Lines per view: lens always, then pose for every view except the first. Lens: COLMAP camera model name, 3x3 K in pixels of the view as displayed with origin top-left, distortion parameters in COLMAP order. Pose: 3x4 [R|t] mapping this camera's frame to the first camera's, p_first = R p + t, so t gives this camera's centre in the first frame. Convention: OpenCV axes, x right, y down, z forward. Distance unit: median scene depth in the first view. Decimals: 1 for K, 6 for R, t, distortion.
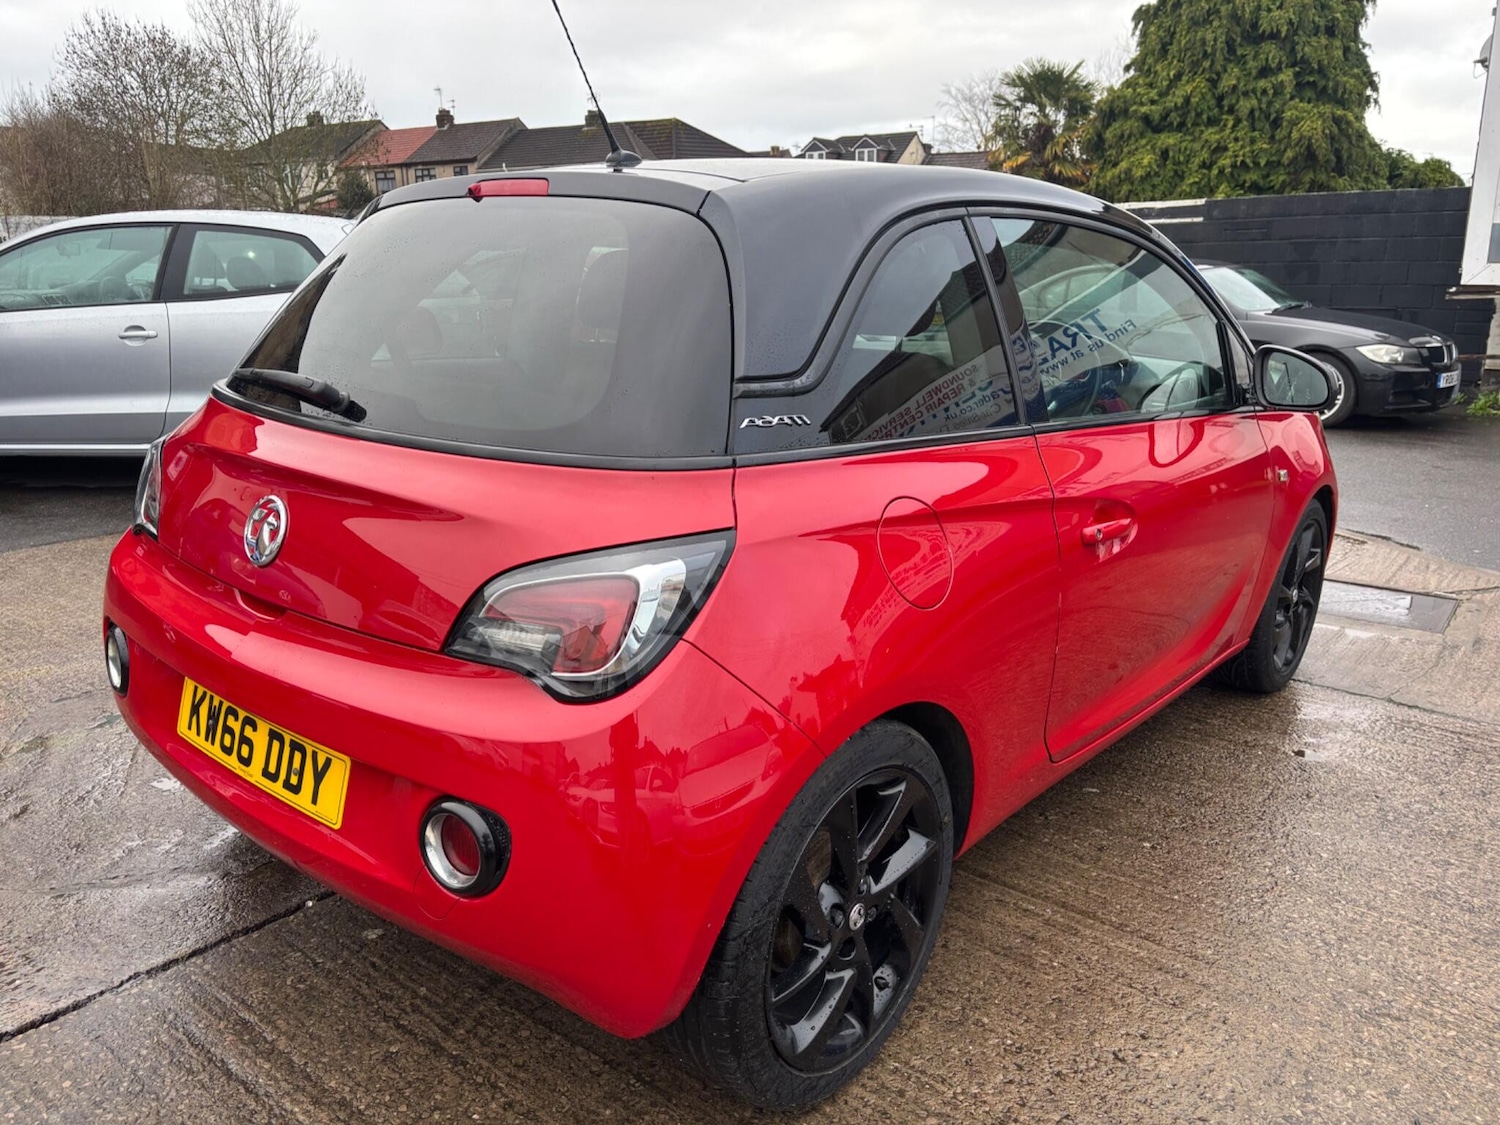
lens RADIAL K [[1138.6, 0, 740.0], [0, 1138.6, 573.0], [0, 0, 1]] dist [0.066615, -0.074079]
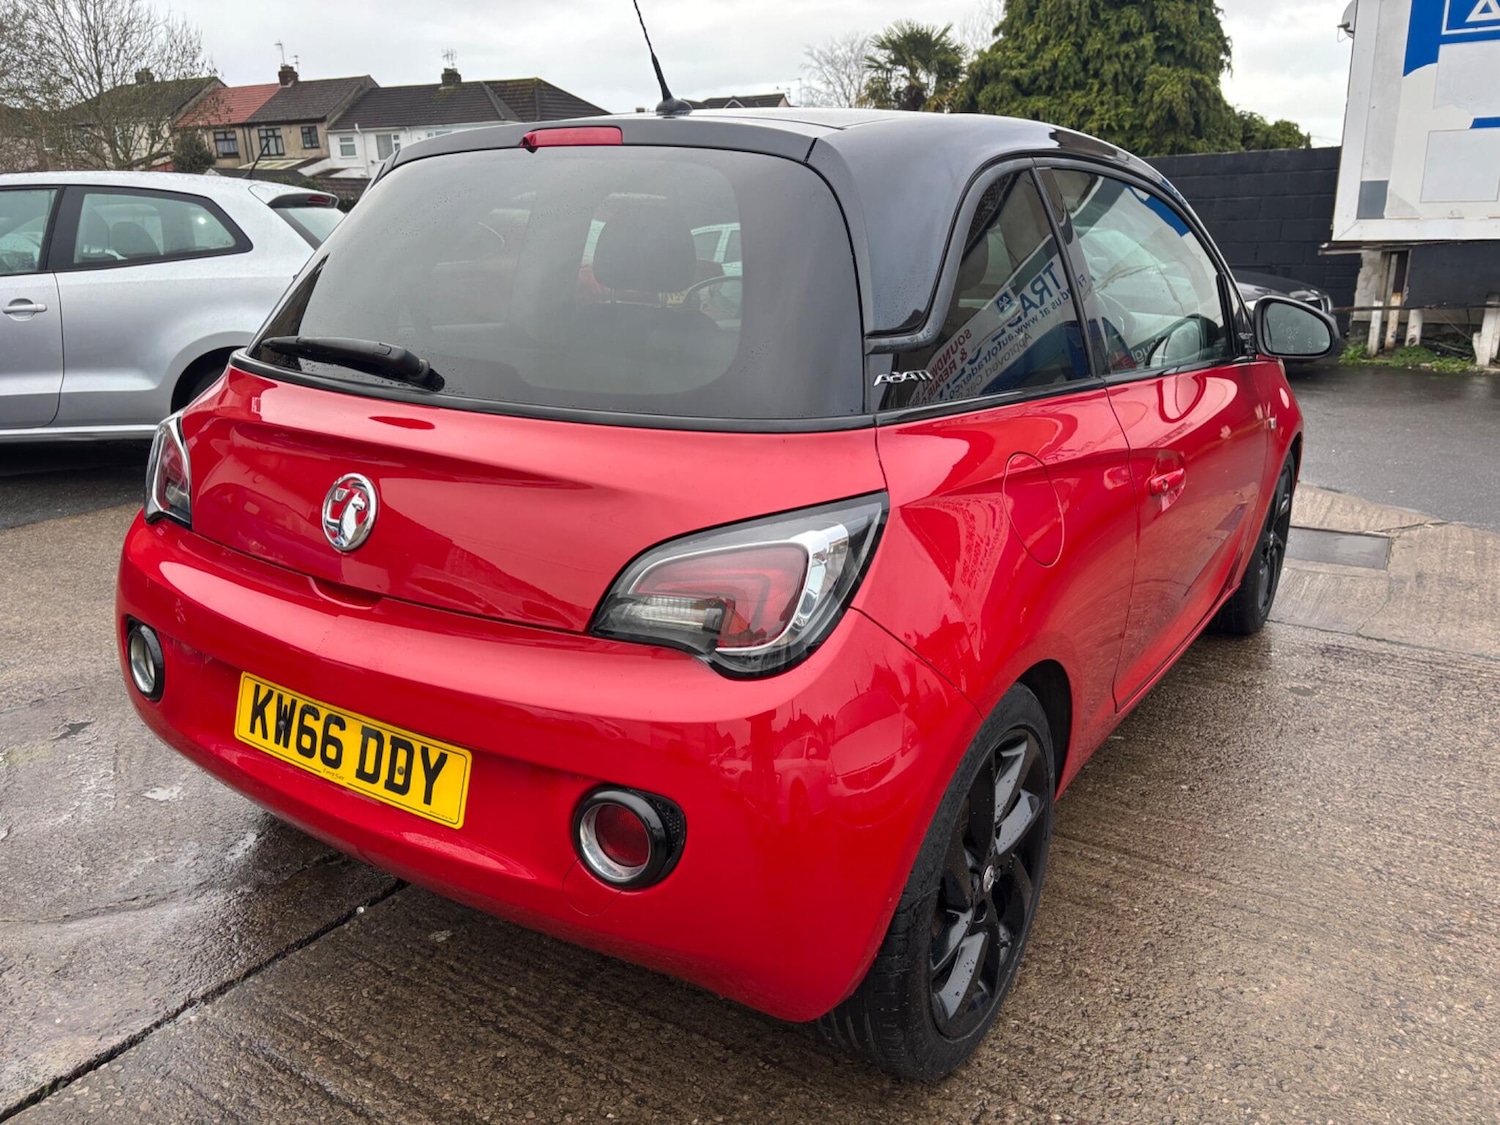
lens RADIAL K [[1138.6, 0, 758.8], [0, 1138.6, 574.6], [0, 0, 1]] dist [0.066615, -0.074079]
pose [[0.991662, -0.045519, 0.120556, -0.157732], [0.041954, 0.998609, 0.031946, -0.002183], [-0.121843, -0.026622, 0.992192, 0.037568]]
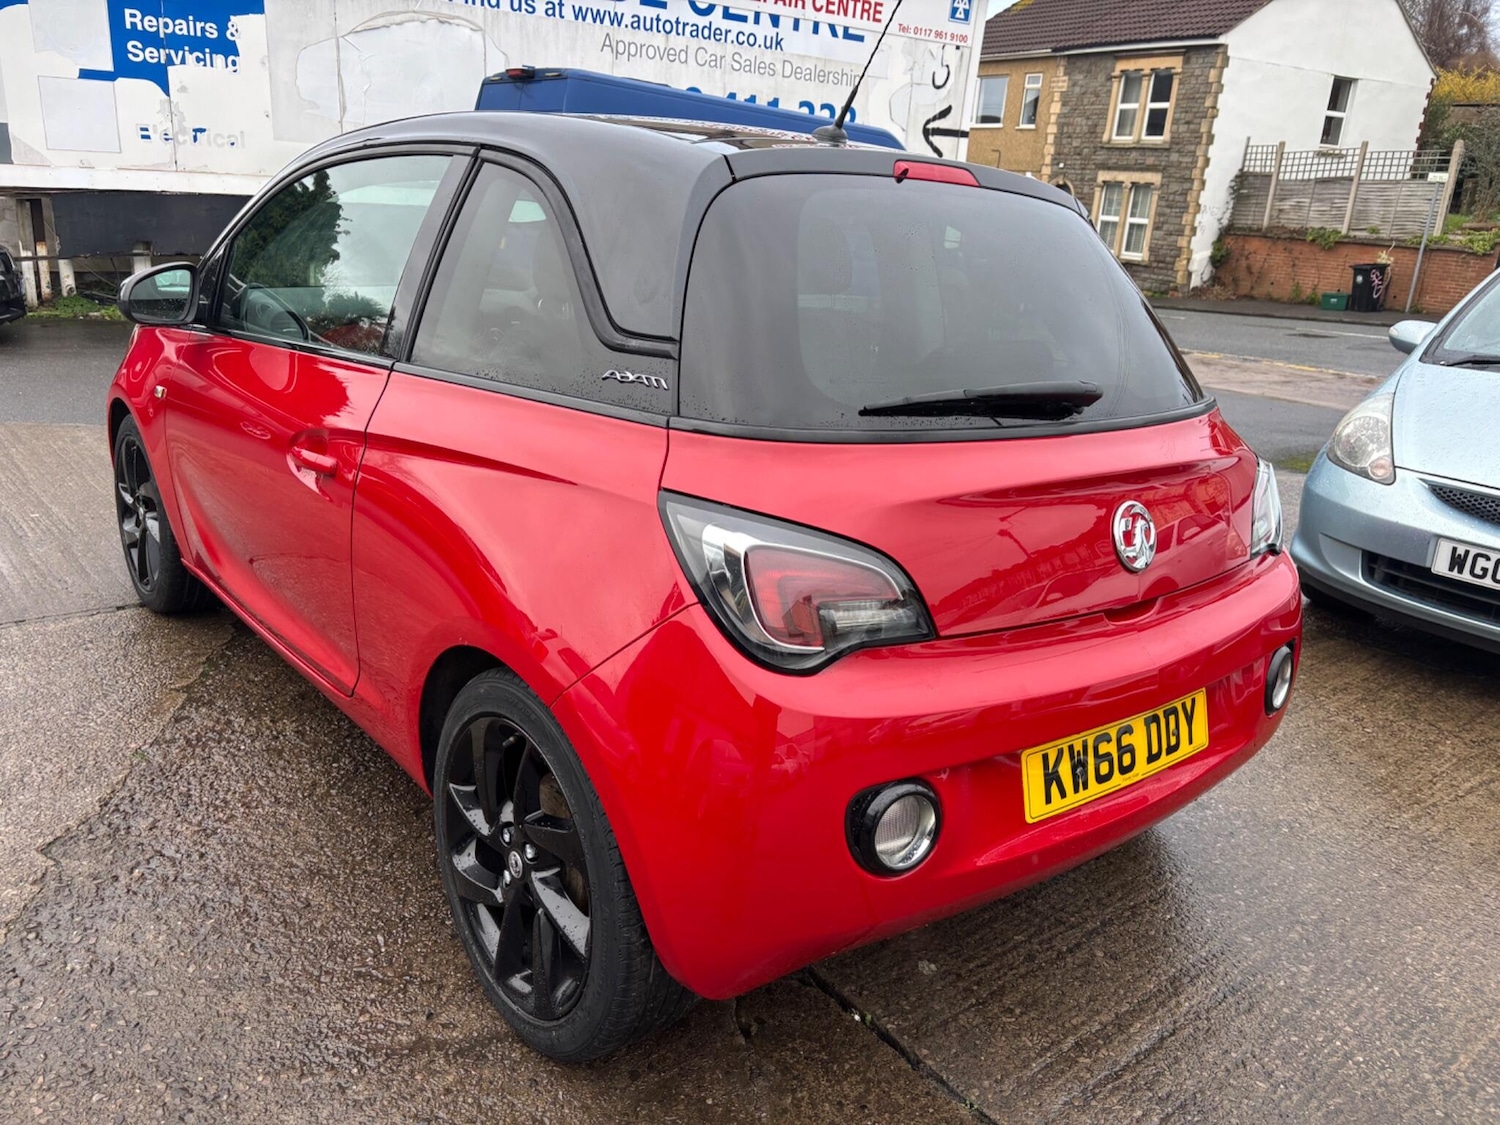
lens RADIAL K [[1138.6, 0, 750.0], [0, 1138.6, 572.7], [0, 0, 1]] dist [0.066615, -0.074079]
pose [[0.172197, -0.295282, 0.939764, -1.119377], [0.202506, 0.944249, 0.259585, -0.264384], [-0.964023, 0.145608, 0.222394, 0.868212]]
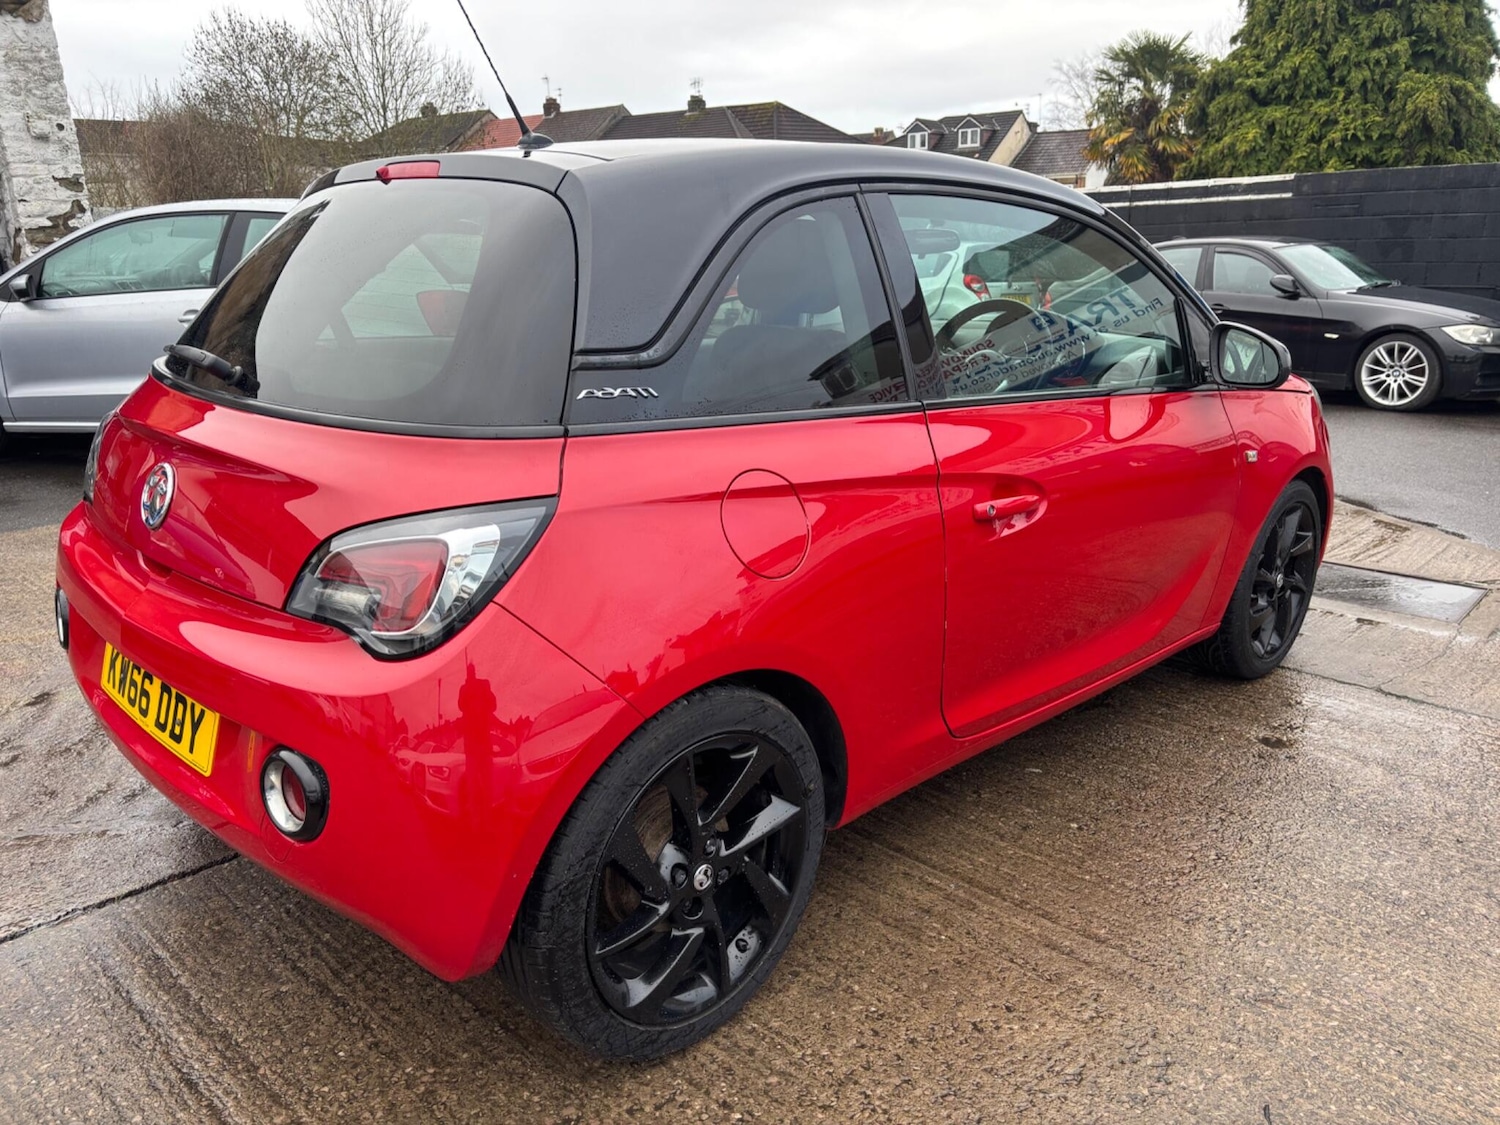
lens RADIAL K [[1138.6, 0, 746.0], [0, 1138.6, 565.8], [0, 0, 1]] dist [0.066615, -0.074079]
pose [[0.996267, 0.014867, -0.085037, 0.173801], [-0.014252, 0.999868, 0.007837, 0.009461], [0.085143, -0.006596, 0.996347, -0.012975]]
